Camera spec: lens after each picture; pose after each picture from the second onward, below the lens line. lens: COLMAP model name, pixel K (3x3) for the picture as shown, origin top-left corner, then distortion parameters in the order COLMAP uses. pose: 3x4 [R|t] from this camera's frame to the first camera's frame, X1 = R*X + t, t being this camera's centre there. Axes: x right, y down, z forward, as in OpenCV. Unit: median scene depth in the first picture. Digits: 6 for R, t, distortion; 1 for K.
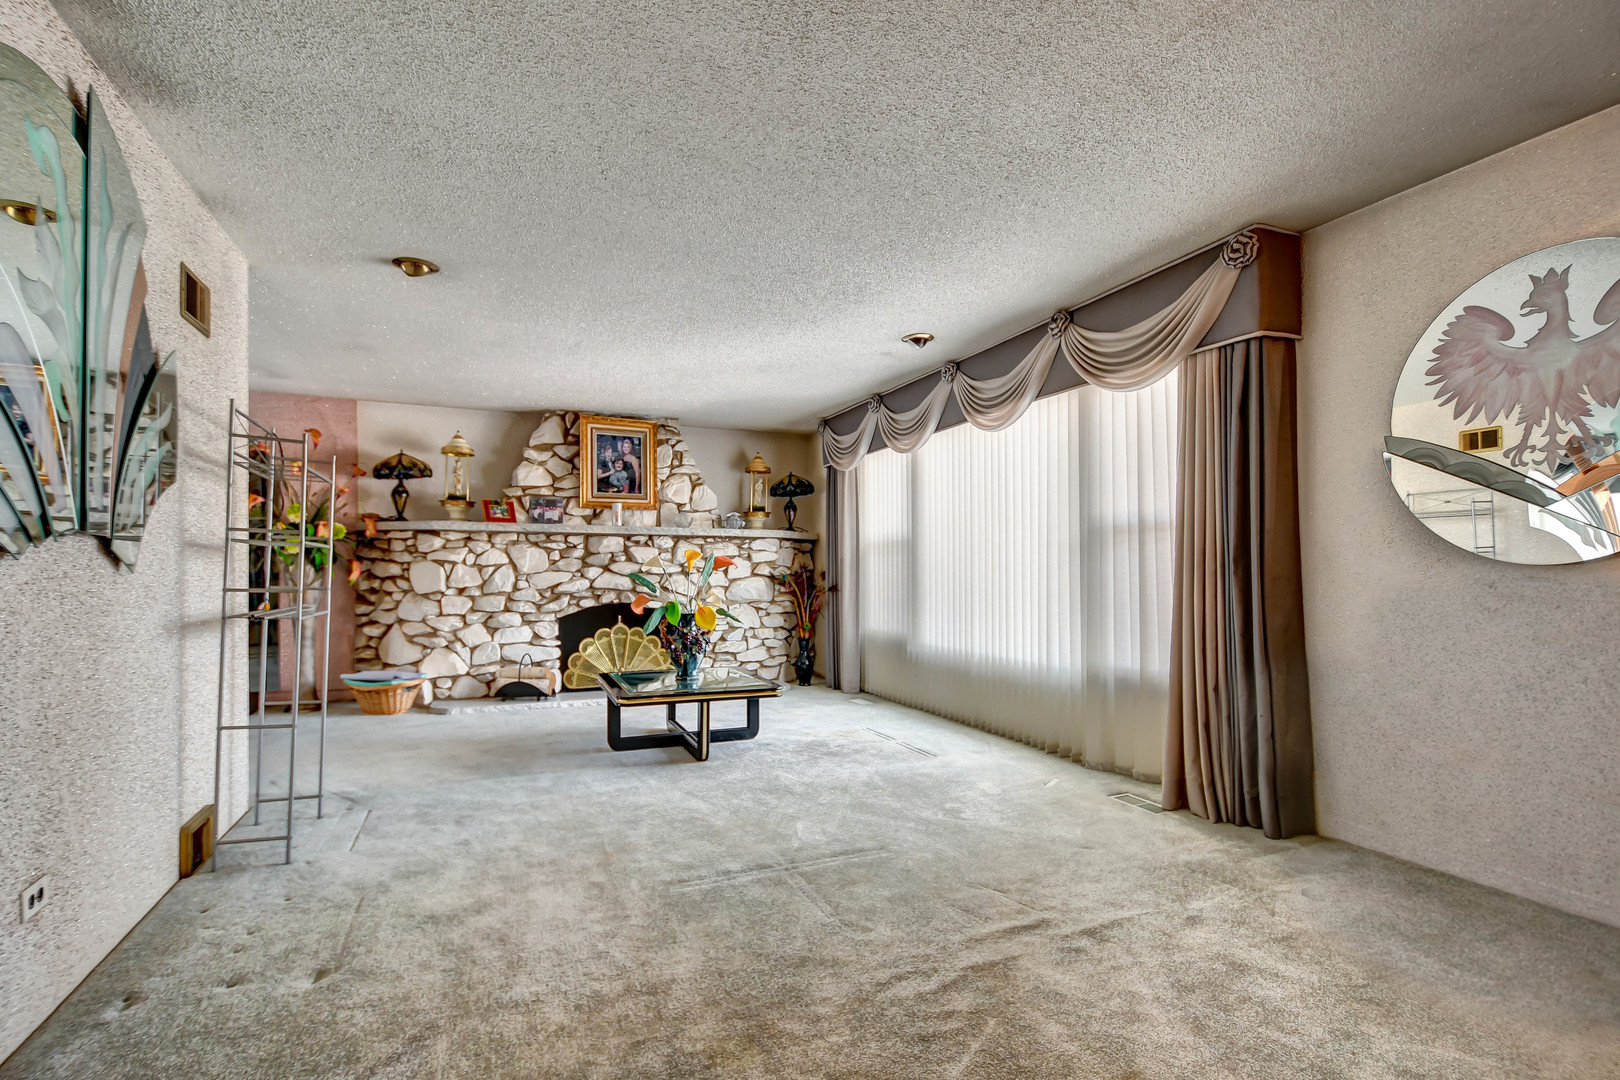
lens RADIAL K [[742.6, 0, 808.7], [0, 742.6, 556.4], [0, 0, 1]] dist [0.019188, -0.023371]
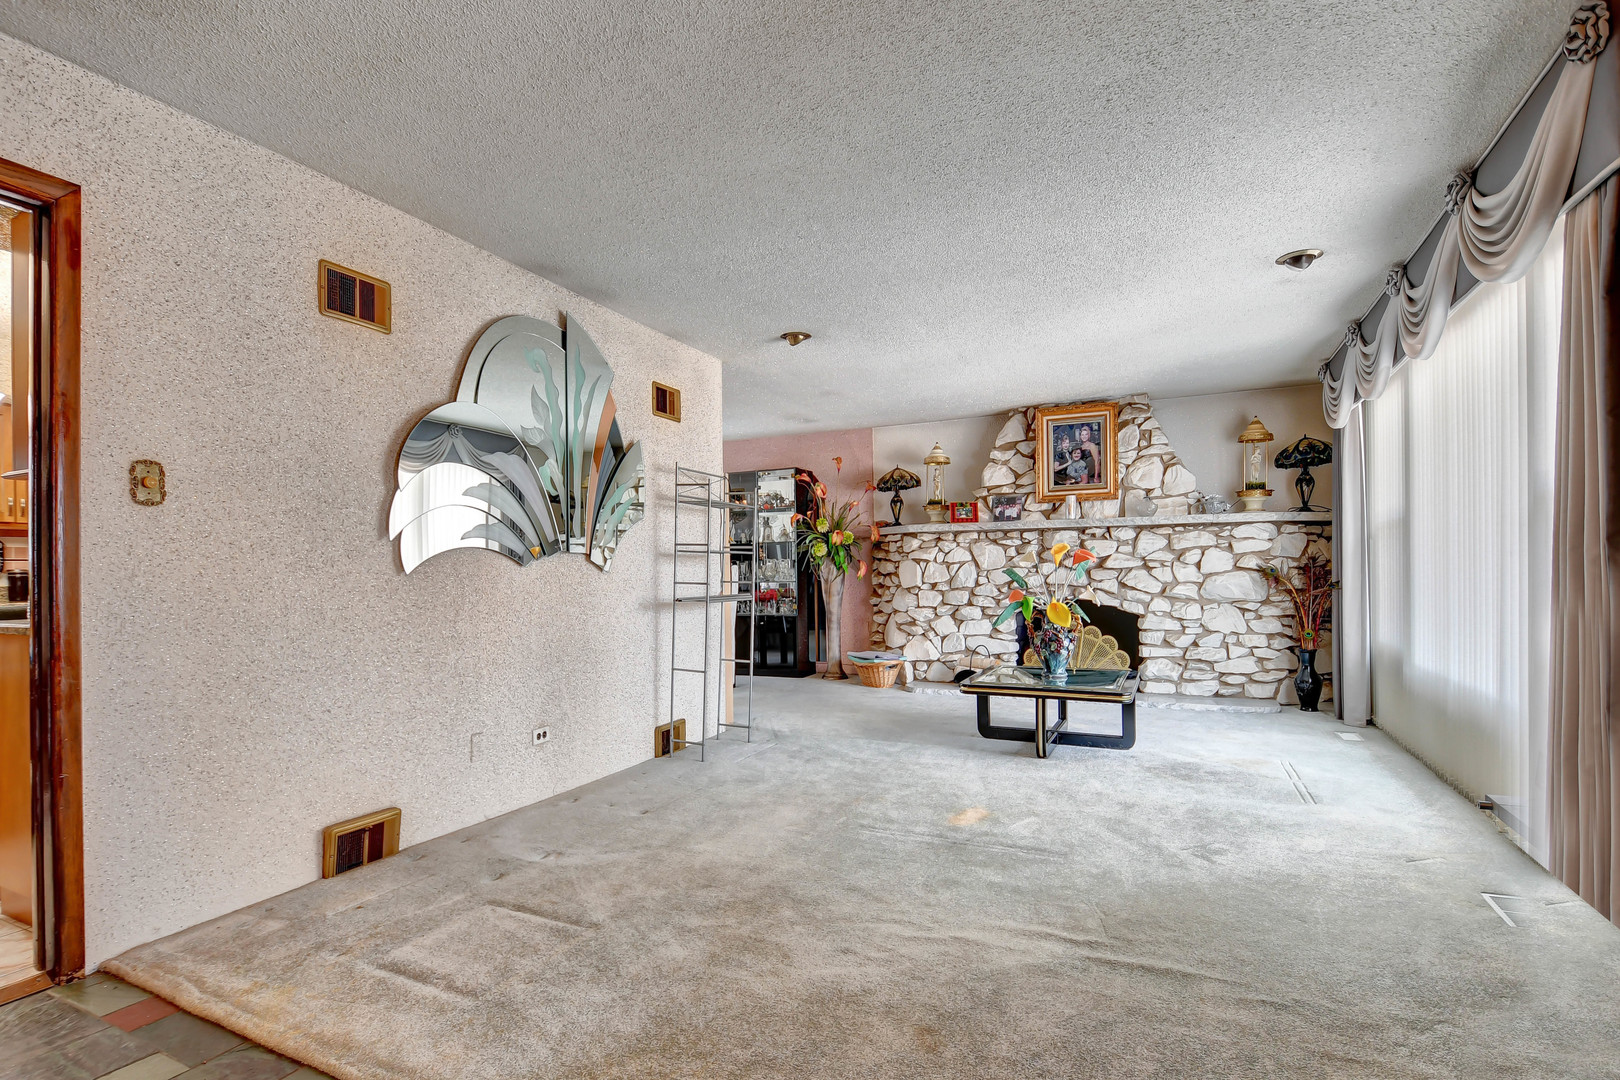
lens RADIAL K [[813.9, 0, 752.4], [0, 813.9, 572.1], [0, 0, 1]] dist [0.020154, -0.000238]
pose [[0.626111, -0.008114, -0.779692, 0.314323], [0.028783, 0.999505, 0.012712, 0.002072], [0.779202, -0.030401, 0.626035, 0.018672]]
